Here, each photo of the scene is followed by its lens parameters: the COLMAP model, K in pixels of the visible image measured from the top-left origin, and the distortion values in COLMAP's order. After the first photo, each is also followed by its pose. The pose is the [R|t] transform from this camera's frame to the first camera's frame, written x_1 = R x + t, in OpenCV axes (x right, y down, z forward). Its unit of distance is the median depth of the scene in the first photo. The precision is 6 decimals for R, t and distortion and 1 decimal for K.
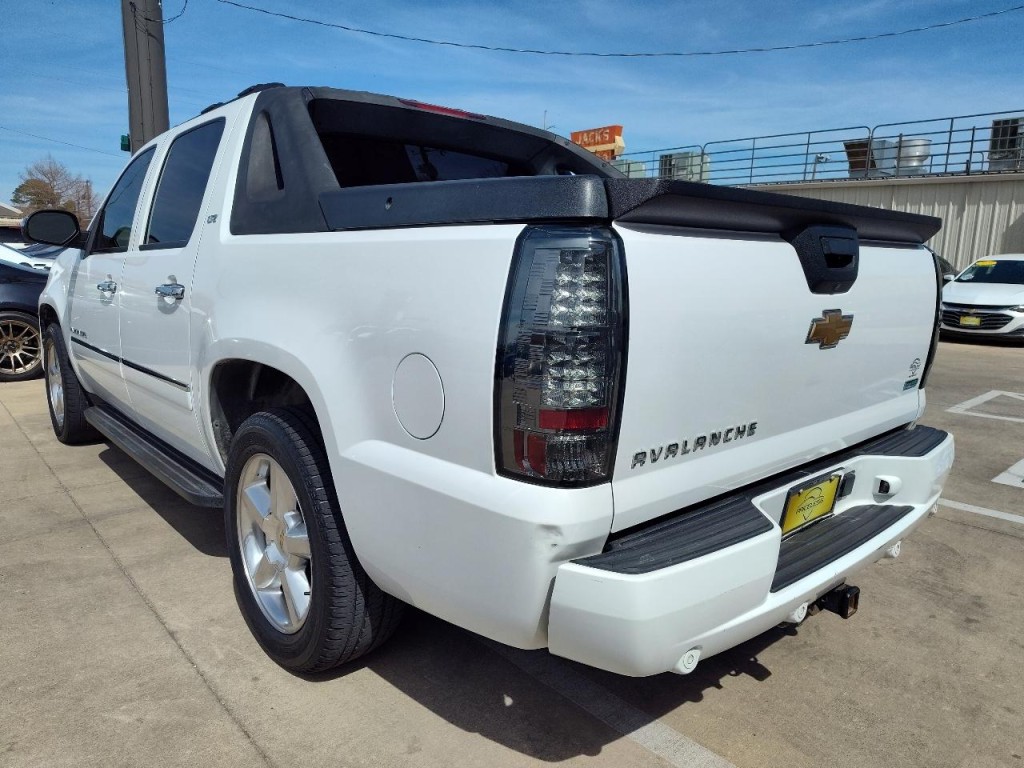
lens RADIAL K [[699.4, 0, 512.0], [0, 699.4, 384.0], [0, 0, 1]] dist [0.000266, -0.000865]
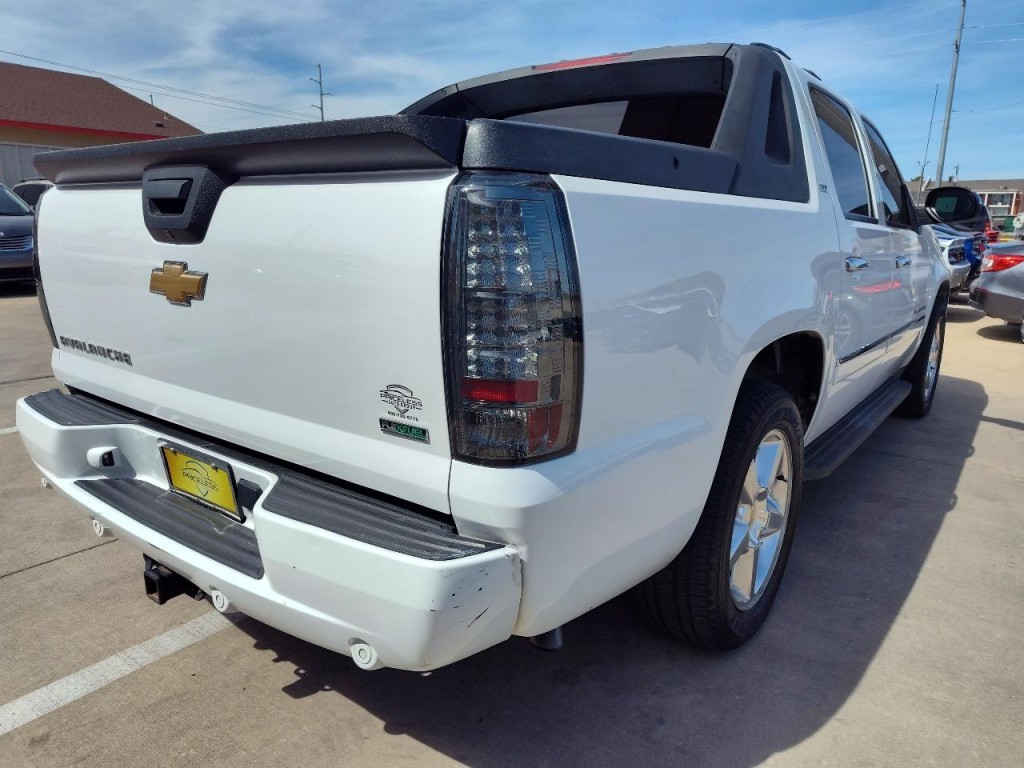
lens RADIAL K [[699.4, 0, 512.0], [0, 699.4, 384.0], [0, 0, 1]] dist [0.000266, -0.000865]
pose [[0.187780, 0.199881, -0.961658, 1.301974], [-0.174149, 0.970338, 0.167680, -0.162556], [0.966649, 0.135985, 0.217019, 1.141648]]
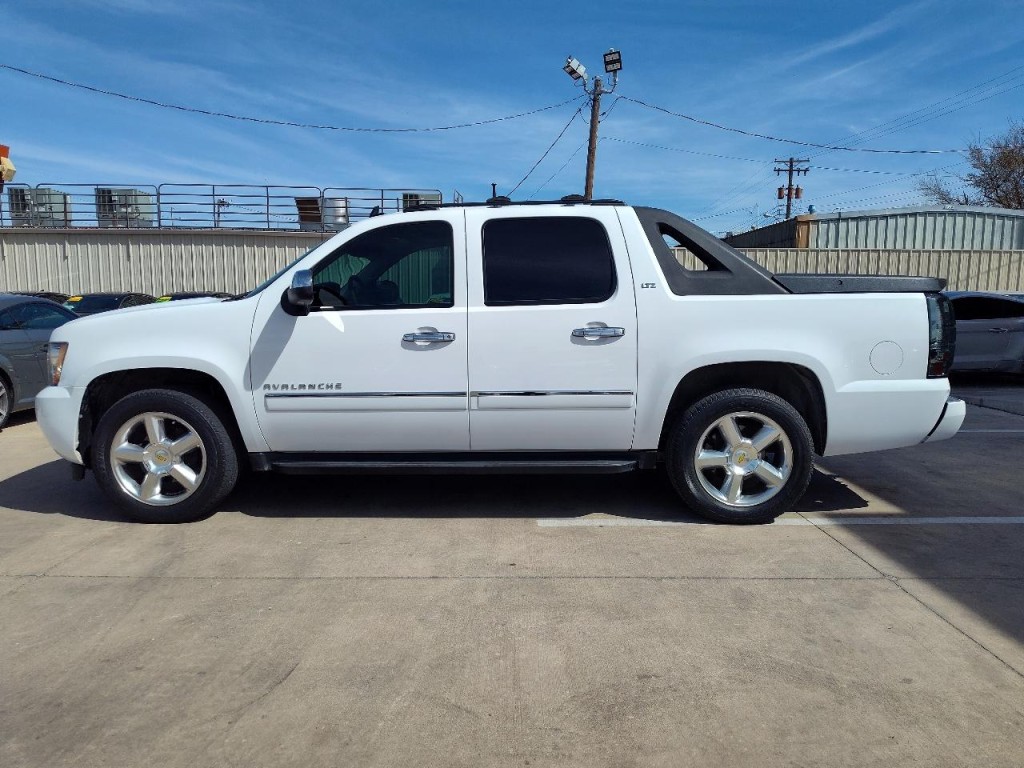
lens RADIAL K [[699.4, 0, 512.0], [0, 699.4, 384.0], [0, 0, 1]] dist [0.000266, -0.000865]
pose [[0.662500, -0.102142, 0.742065, -0.178717], [0.139783, 0.990116, 0.011491, -0.003326], [-0.735904, 0.096115, 0.670229, -0.013378]]
